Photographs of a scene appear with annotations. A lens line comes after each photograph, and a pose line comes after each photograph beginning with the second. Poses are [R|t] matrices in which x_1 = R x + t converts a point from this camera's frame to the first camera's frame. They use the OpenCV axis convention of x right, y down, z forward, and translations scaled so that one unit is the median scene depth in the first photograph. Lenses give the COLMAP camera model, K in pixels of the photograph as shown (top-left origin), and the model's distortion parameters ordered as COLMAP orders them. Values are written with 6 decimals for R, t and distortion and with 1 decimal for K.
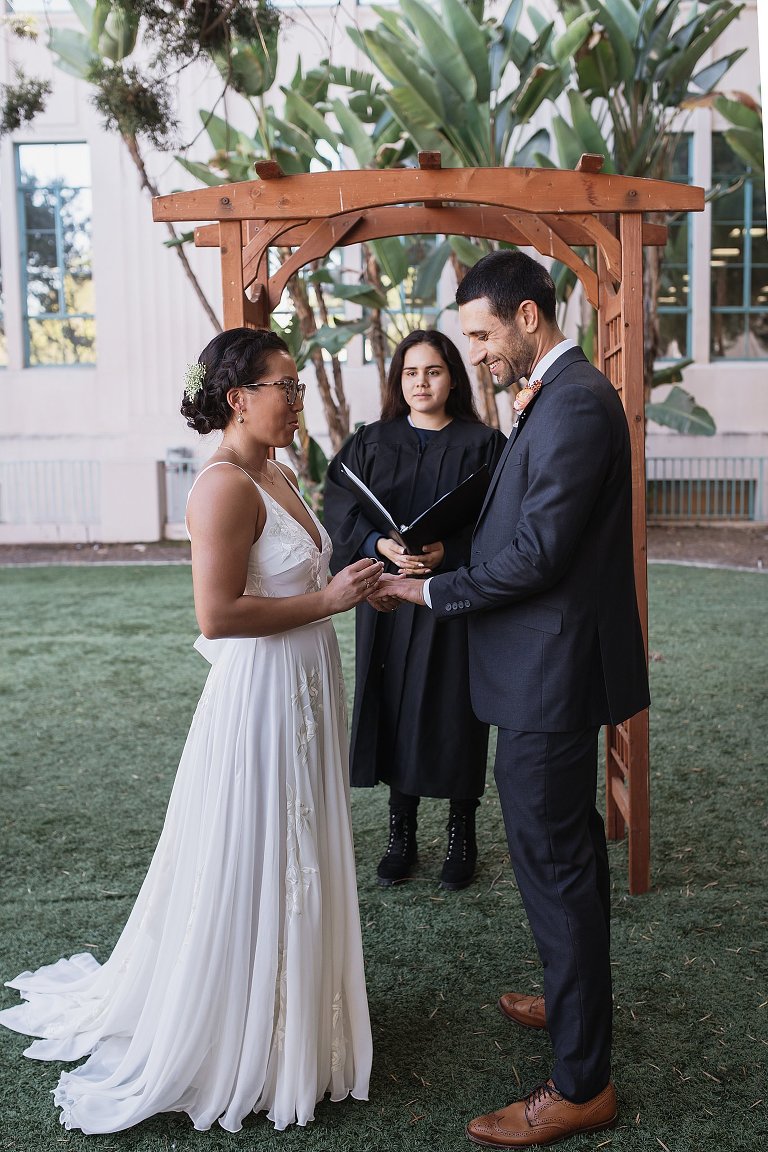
lens RADIAL K [[1120.2, 0, 483.6], [0, 1120.2, 588.4], [0, 0, 1]] dist [-0.043179, 0.000000]
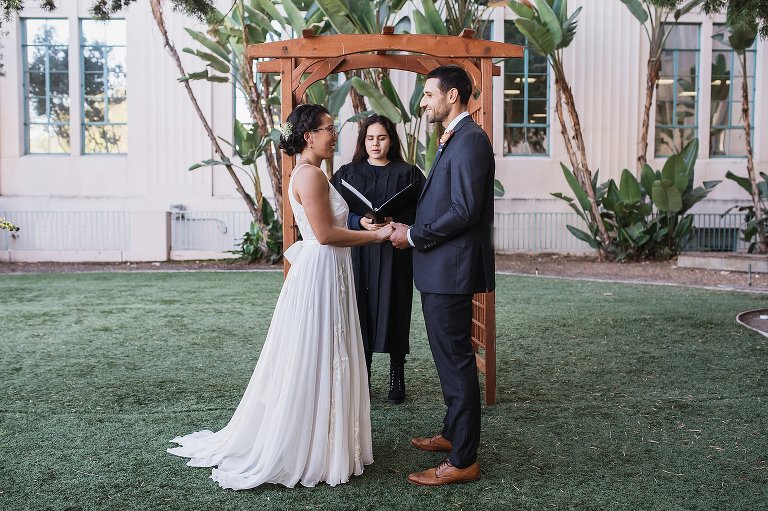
lens RADIAL K [[746.8, 0, 378.5], [0, 746.8, 237.3], [0, 0, 1]] dist [-0.043179, 0.000000]
pose [[0.999182, 0.005523, 0.040056, -0.036571], [-0.001443, 0.994867, -0.101183, 0.040334], [-0.040409, 0.101043, 0.994061, -0.101685]]
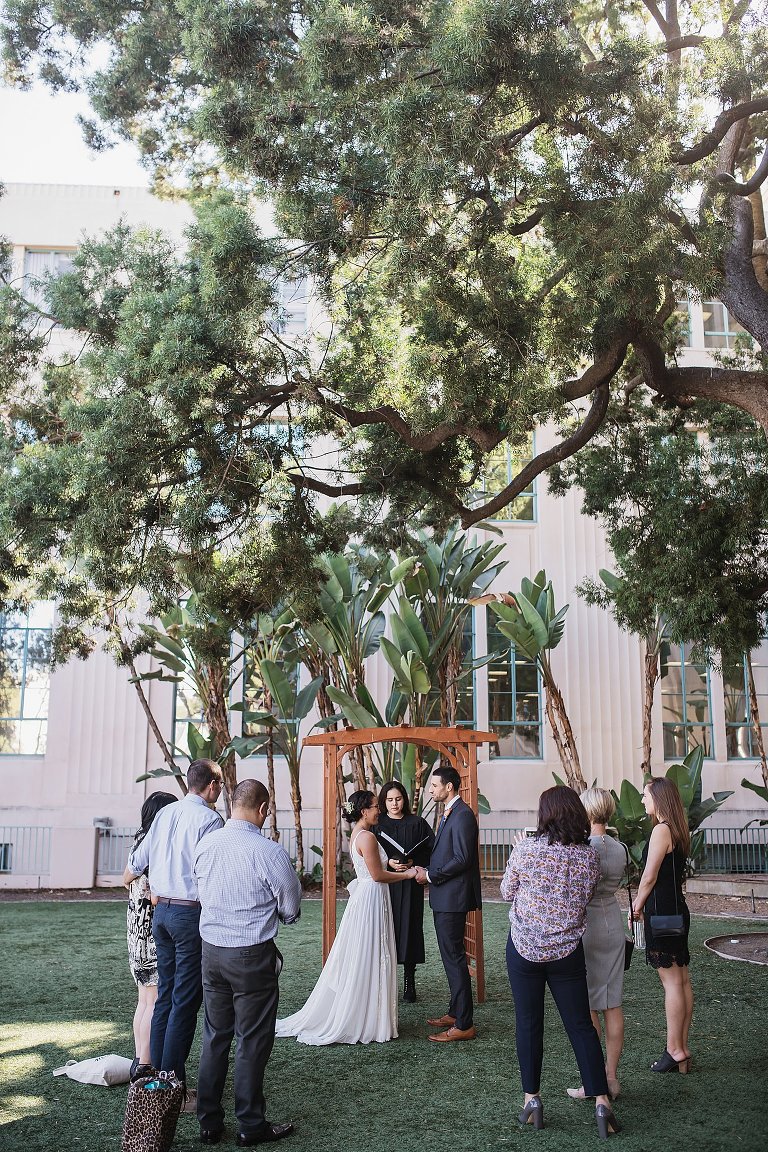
lens RADIAL K [[1120.2, 0, 373.4], [0, 1120.2, 580.0], [0, 0, 1]] dist [-0.043179, 0.000000]
pose [[0.994877, 0.027336, 0.097328, -0.127038], [0.006216, 0.944385, -0.328782, 0.066858], [-0.100902, 0.327703, 0.939377, -0.561200]]
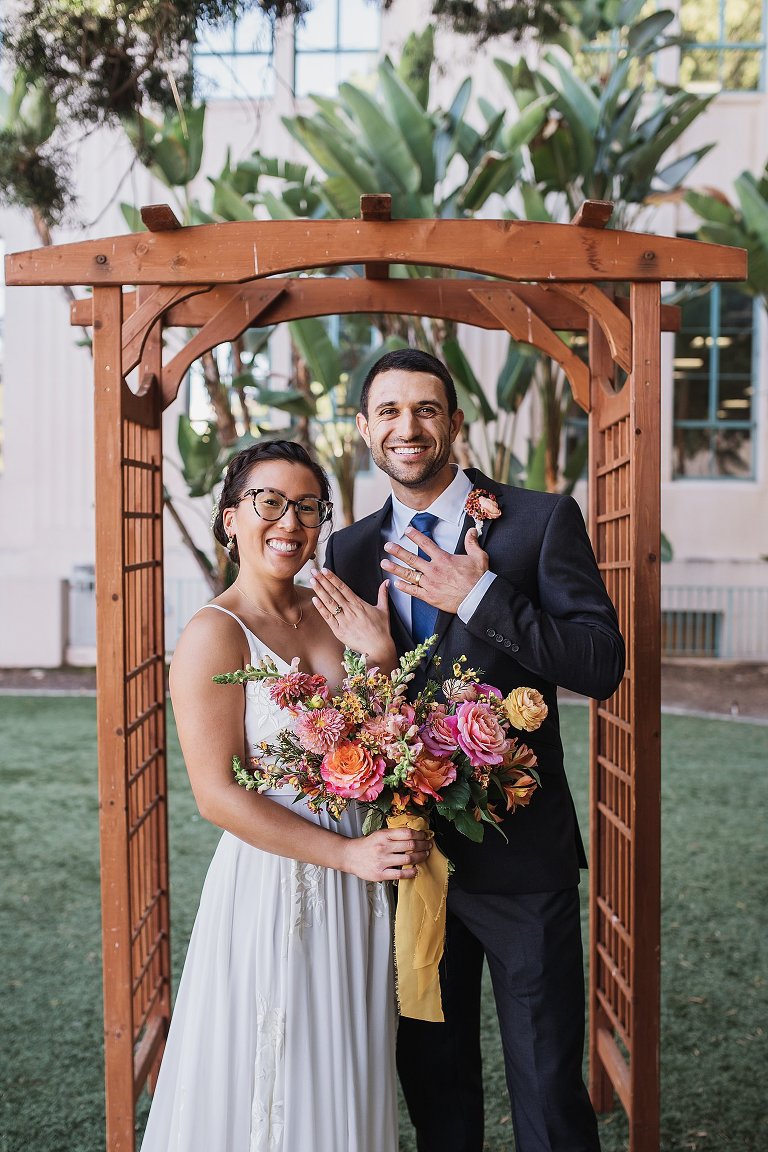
lens RADIAL K [[1184.4, 0, 355.5], [0, 1184.4, 610.4], [0, 0, 1]] dist [-0.044474, 0.000000]
pose [[0.998599, 0.019021, -0.049388, -0.005264], [-0.023221, 0.996033, -0.085902, -0.014737], [0.047558, 0.086929, 0.995079, 0.070735]]
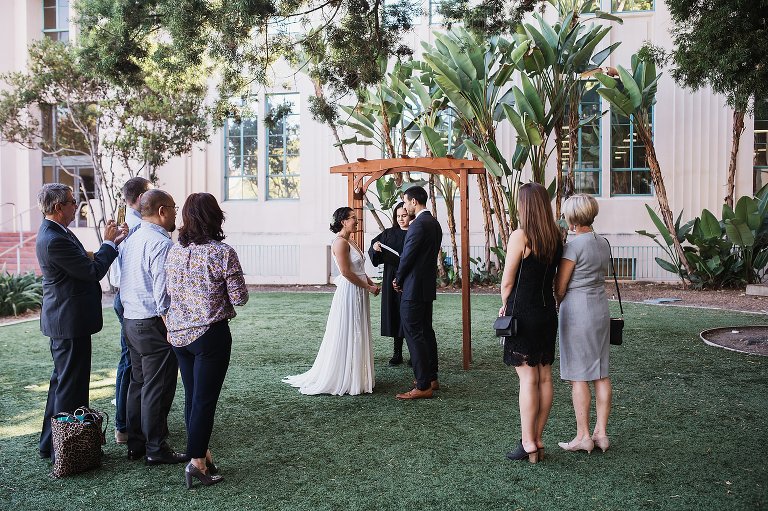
lens RADIAL K [[746.8, 0, 397.5], [0, 746.8, 250.9], [0, 0, 1]] dist [-0.043179, 0.000000]
pose [[0.982810, 0.008156, -0.184438, 0.116648], [-0.029481, 0.993137, -0.113182, 0.061671], [0.182249, 0.116674, 0.976306, -0.417502]]
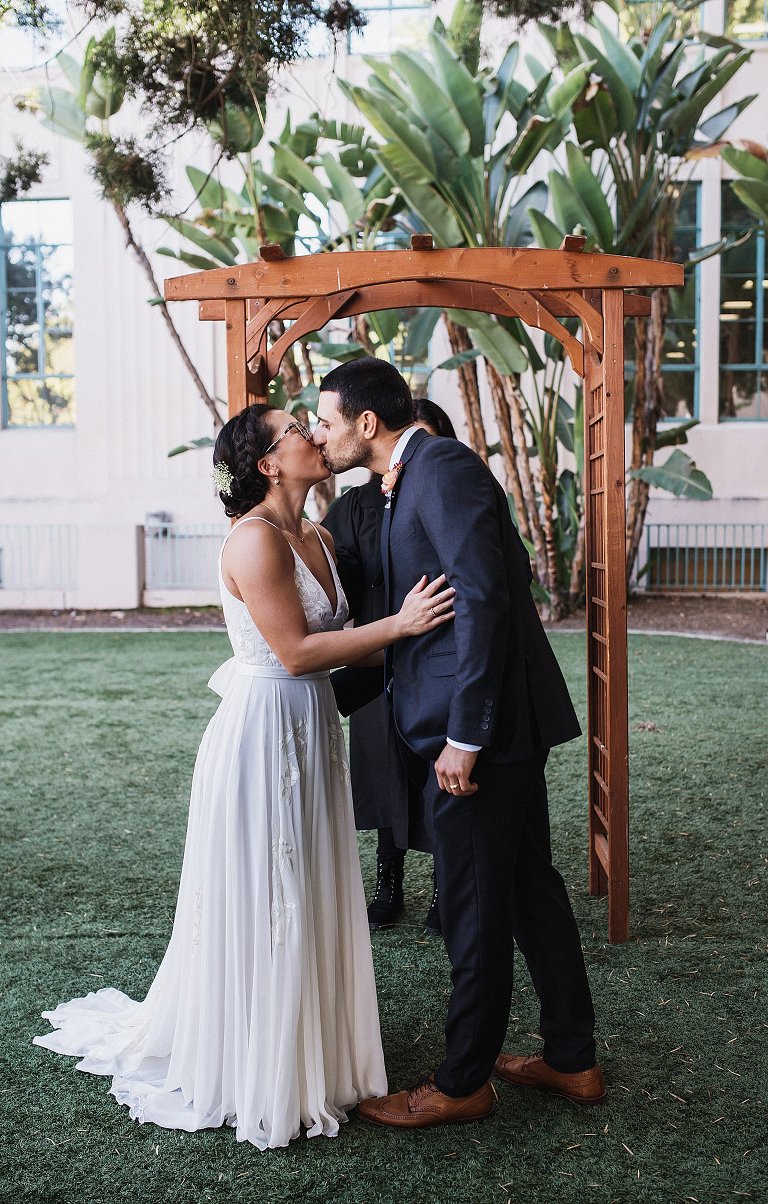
lens RADIAL K [[1231.5, 0, 392.7], [0, 1231.5, 618.9], [0, 0, 1]] dist [-0.047021, 0.000000]
pose [[0.997615, 0.007475, -0.068622, 0.002486], [-0.010166, 0.999189, -0.038950, 0.007471], [0.068275, 0.039555, 0.996882, -0.052780]]
